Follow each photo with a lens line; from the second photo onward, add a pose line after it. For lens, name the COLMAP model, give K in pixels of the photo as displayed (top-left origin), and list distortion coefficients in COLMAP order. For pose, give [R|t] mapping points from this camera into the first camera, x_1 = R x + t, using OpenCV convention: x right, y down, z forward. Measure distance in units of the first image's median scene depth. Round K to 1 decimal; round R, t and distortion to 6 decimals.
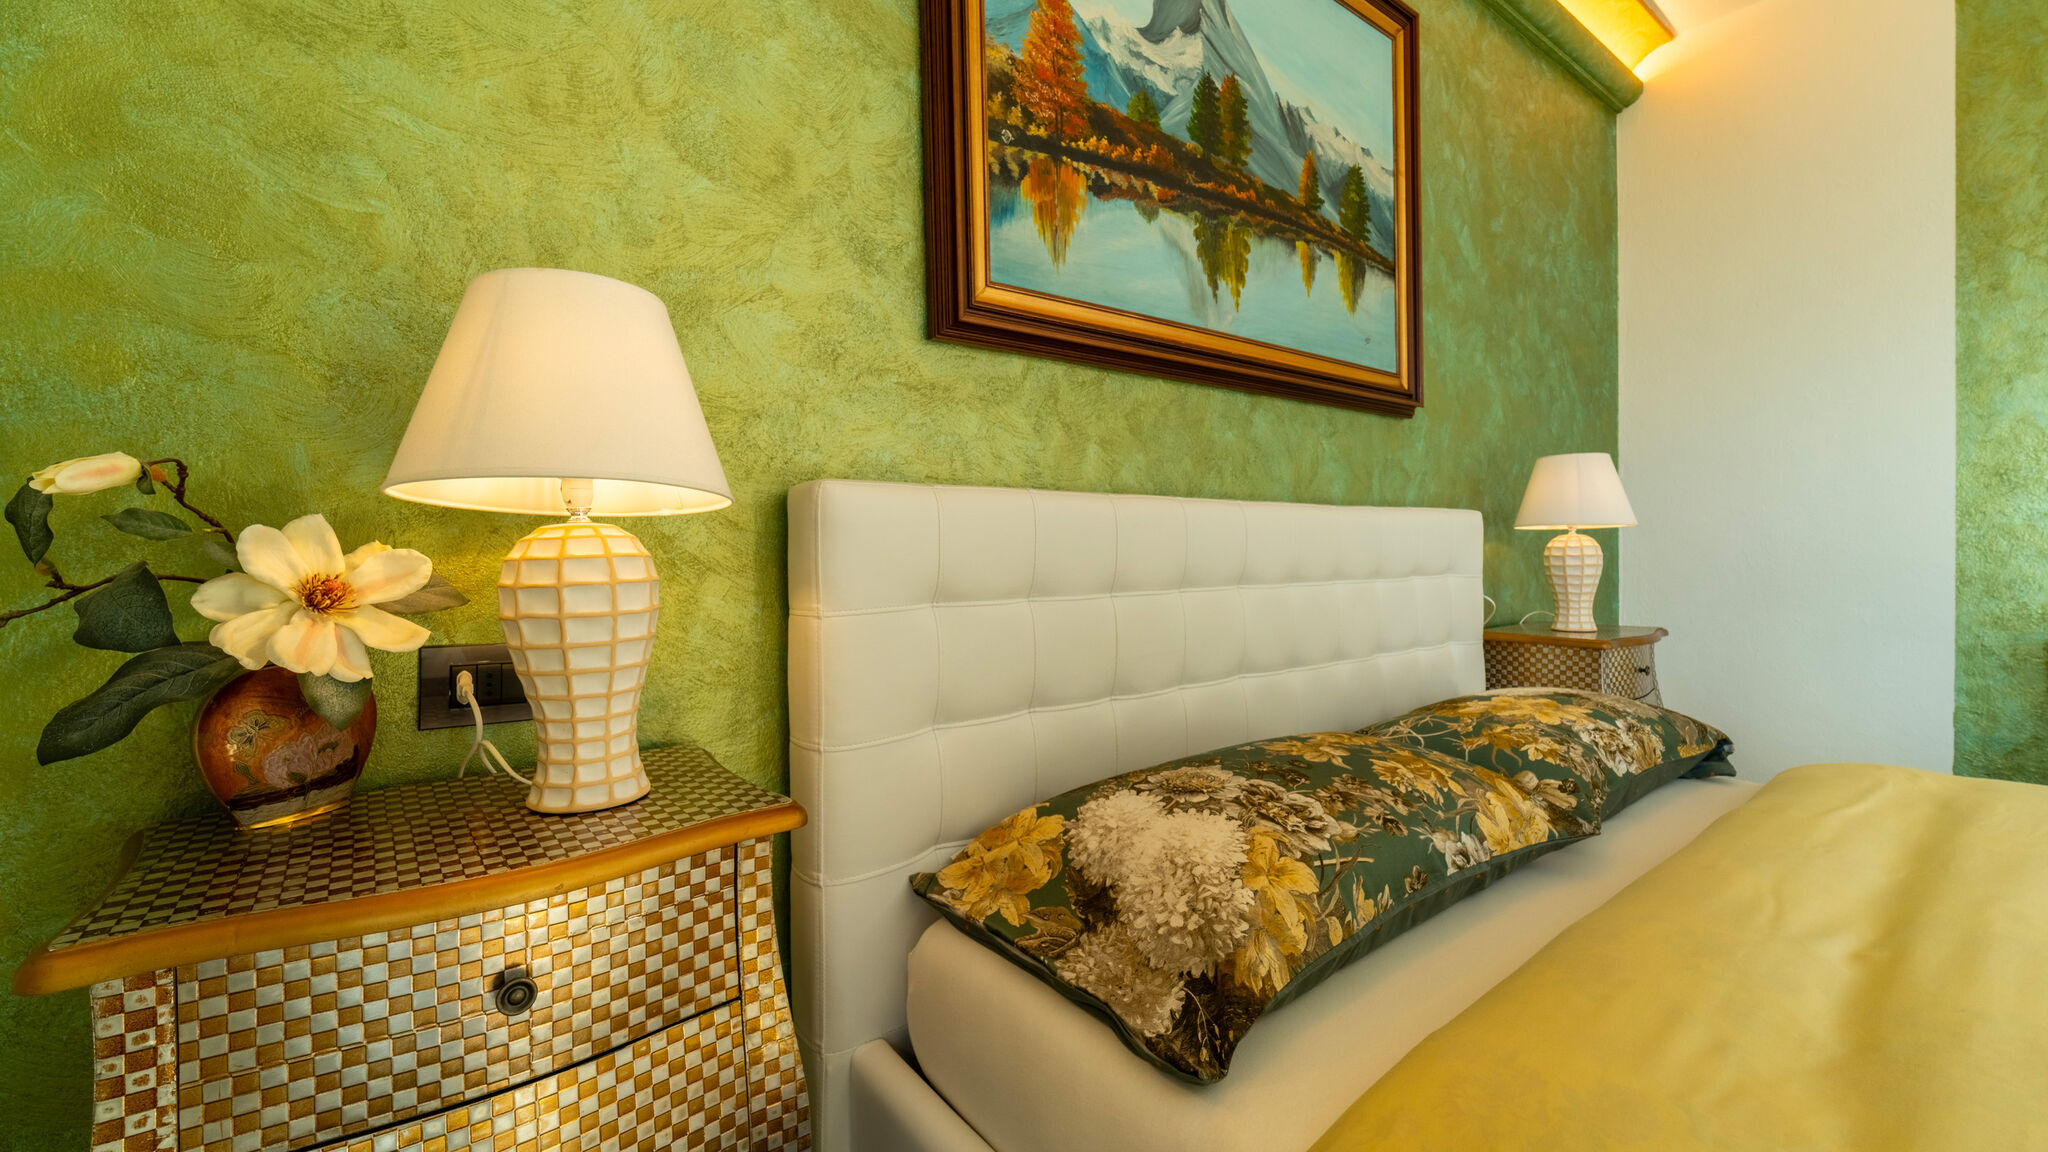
lens RADIAL K [[838.7, 0, 1029.1], [0, 838.7, 551.2], [0, 0, 1]] dist [0.007753, -0.000412]
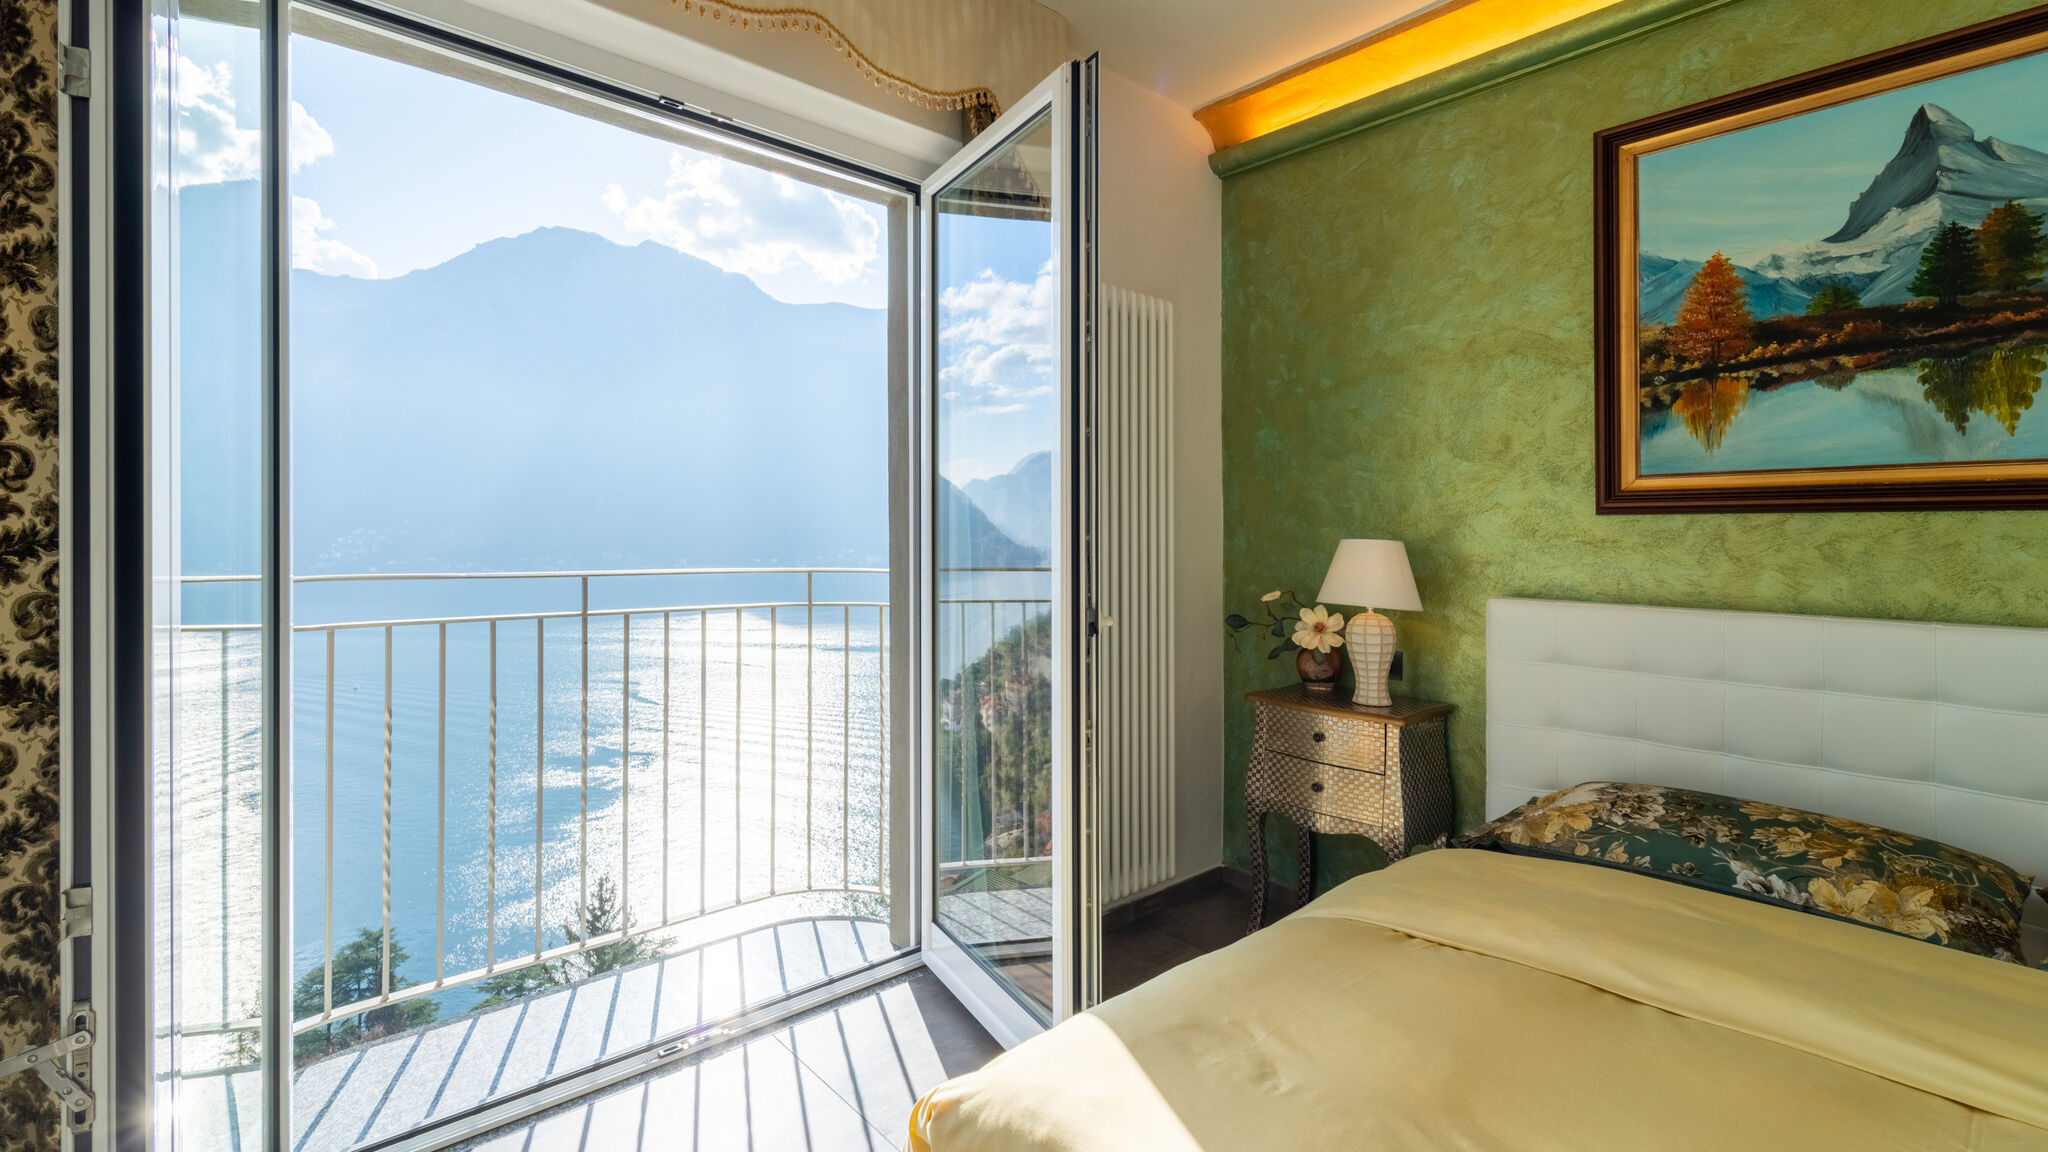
lens RADIAL K [[894.1, 0, 945.5], [0, 894.1, 541.1], [0, 0, 1]] dist [0.000098, -0.001250]
pose [[0.023927, 0.025227, -0.999395, 1.349982], [-0.004792, 0.999673, 0.025119, -0.188127], [0.999702, 0.004188, 0.024041, -0.316370]]
